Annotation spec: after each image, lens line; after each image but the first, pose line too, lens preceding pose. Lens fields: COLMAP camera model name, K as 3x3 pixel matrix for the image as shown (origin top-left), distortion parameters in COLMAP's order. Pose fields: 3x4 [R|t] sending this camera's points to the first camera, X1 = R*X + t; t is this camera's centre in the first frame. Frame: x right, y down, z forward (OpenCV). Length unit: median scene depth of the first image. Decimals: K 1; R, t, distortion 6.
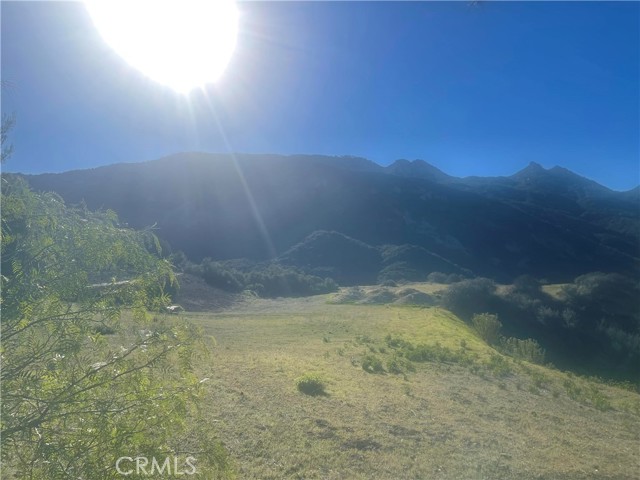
lens RADIAL K [[465.8, 0, 320.8], [0, 465.8, 237.6], [0, 0, 1]] dist [0.032421, -0.031061]
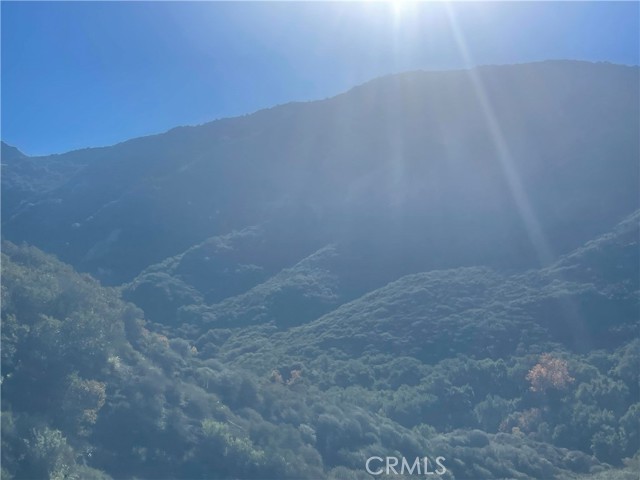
lens RADIAL K [[828.6, 0, 320.5], [0, 828.6, 240.8], [0, 0, 1]] dist [0.035357, 0.000000]
pose [[0.926965, -0.004872, -0.375117, 0.002349], [0.010579, 0.999858, 0.013155, 0.004813], [0.374999, -0.016162, 0.926884, 0.126067]]
